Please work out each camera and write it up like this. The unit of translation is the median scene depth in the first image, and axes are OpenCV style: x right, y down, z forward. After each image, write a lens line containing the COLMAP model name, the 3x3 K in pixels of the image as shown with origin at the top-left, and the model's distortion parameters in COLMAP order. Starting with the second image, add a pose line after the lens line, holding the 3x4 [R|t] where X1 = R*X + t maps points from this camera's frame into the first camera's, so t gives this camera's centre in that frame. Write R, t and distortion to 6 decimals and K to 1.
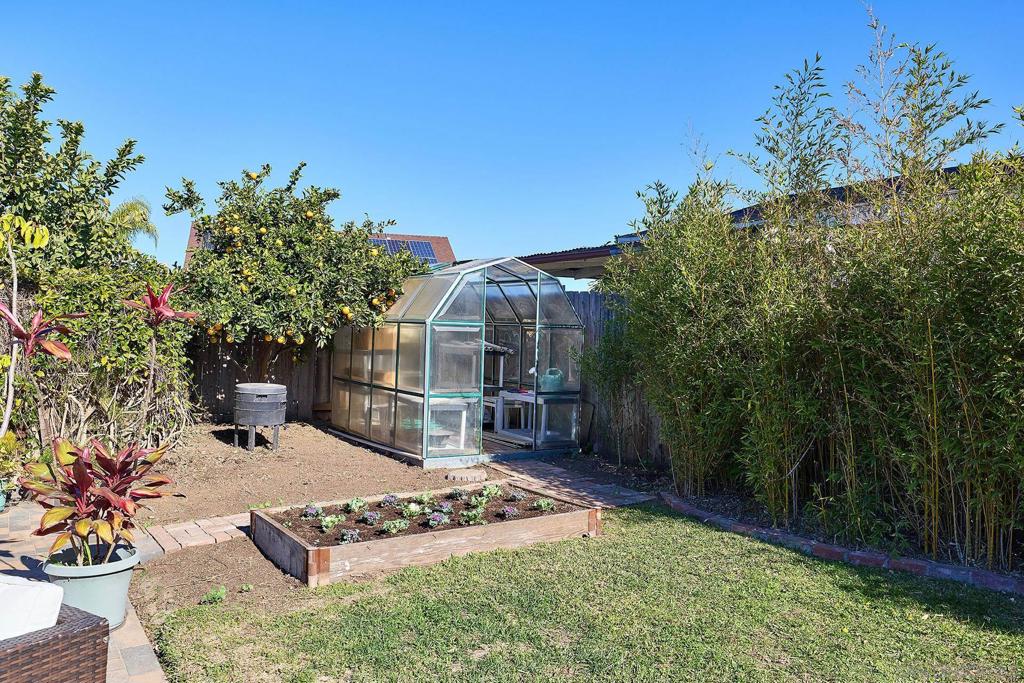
lens RADIAL K [[778.8, 0, 512.0], [0, 778.8, 341.5], [0, 0, 1]] dist [0.006005, 0.001434]
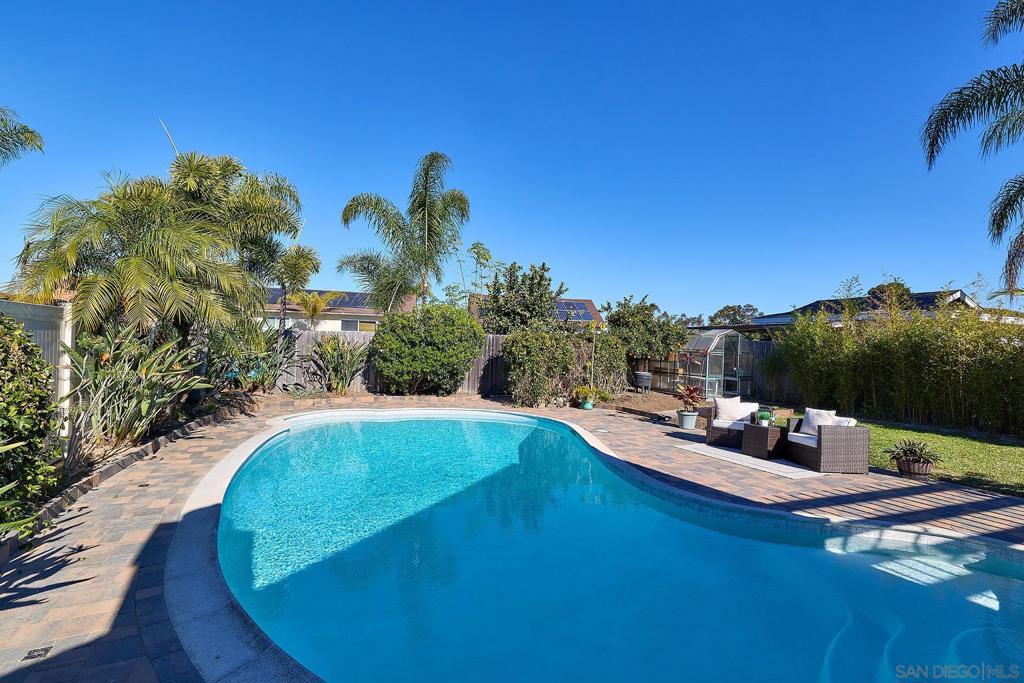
lens RADIAL K [[472.0, 0, 512.0], [0, 472.0, 341.5], [0, 0, 1]] dist [-0.000621, -0.000085]
pose [[0.988762, 0.003240, -0.149466, -0.505421], [-0.006256, 0.999786, -0.019714, -0.021920], [0.149370, 0.020427, 0.988570, -0.784771]]
